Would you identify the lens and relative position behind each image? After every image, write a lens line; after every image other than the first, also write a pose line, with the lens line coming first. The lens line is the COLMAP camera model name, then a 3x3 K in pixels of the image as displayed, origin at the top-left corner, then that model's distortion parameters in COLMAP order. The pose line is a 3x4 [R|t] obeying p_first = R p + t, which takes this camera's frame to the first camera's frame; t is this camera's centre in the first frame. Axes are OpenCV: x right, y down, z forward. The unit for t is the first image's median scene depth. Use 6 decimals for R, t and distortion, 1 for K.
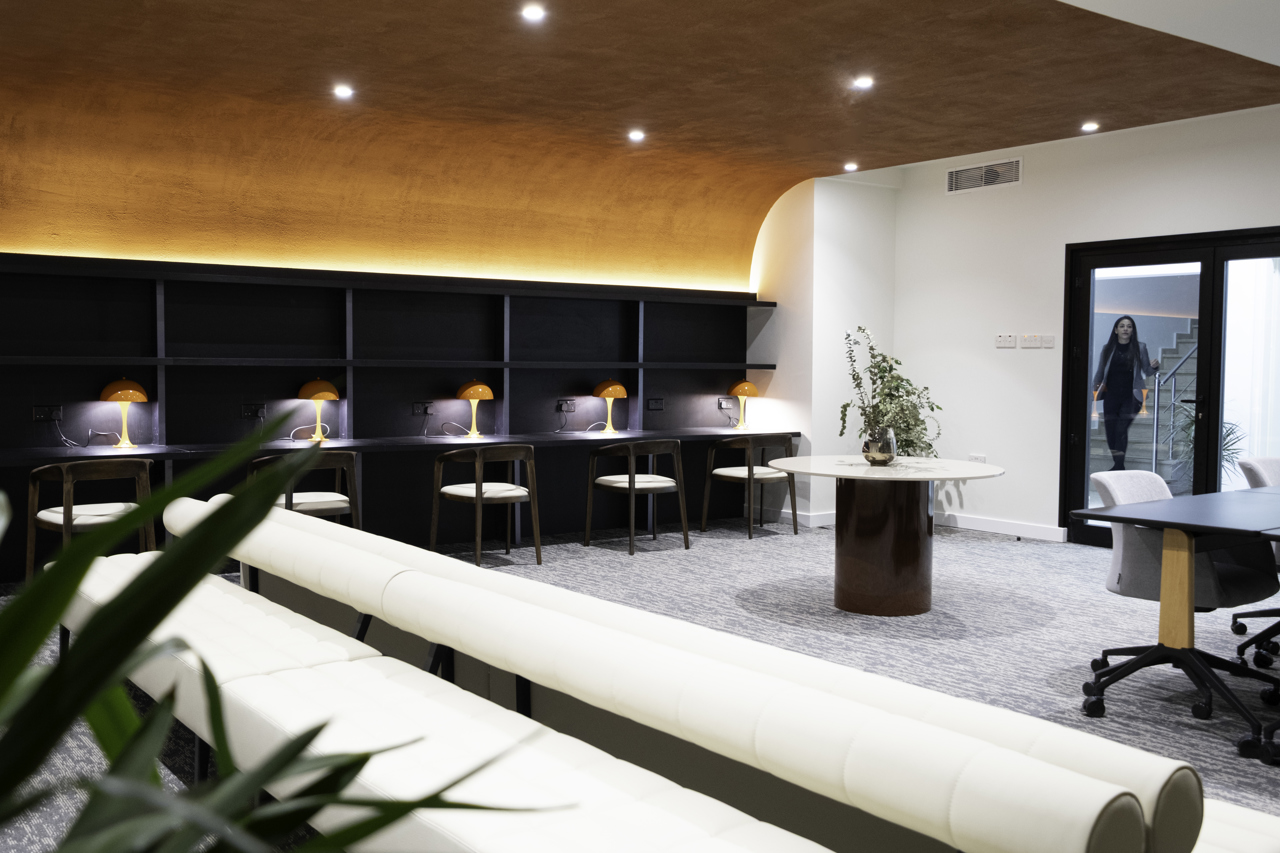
lens RADIAL K [[1226.3, 0, 640.0], [0, 1226.3, 426.5], [0, 0, 1]] dist [-0.004666, -0.004297]
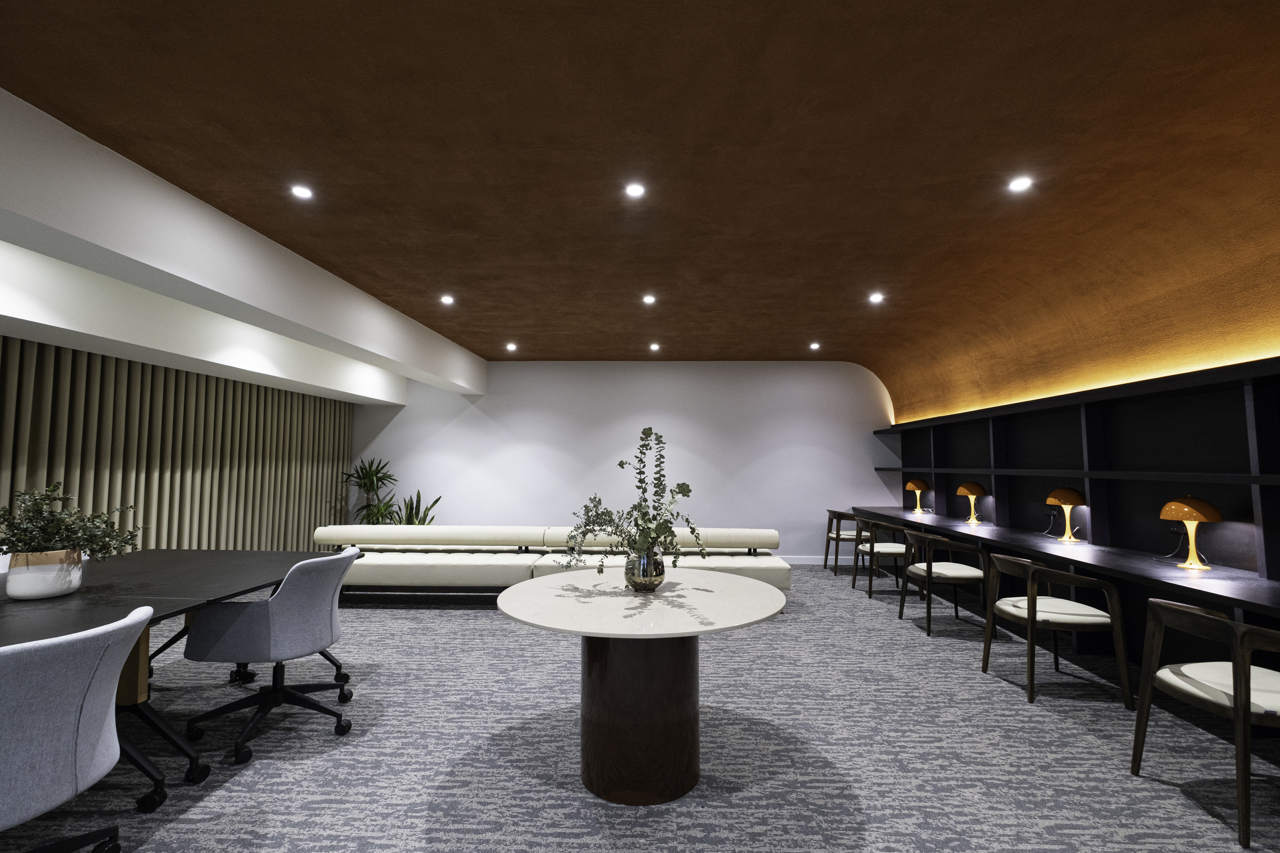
lens RADIAL K [[542.2, 0, 640.0], [0, 542.2, 426.5], [0, 0, 1]] dist [0.000520, 0.000042]
pose [[-0.626889, -0.062623, -0.776587, 0.461142], [-0.048918, 0.997962, -0.040986, -0.062969], [0.777571, 0.012295, -0.628675, 1.151543]]
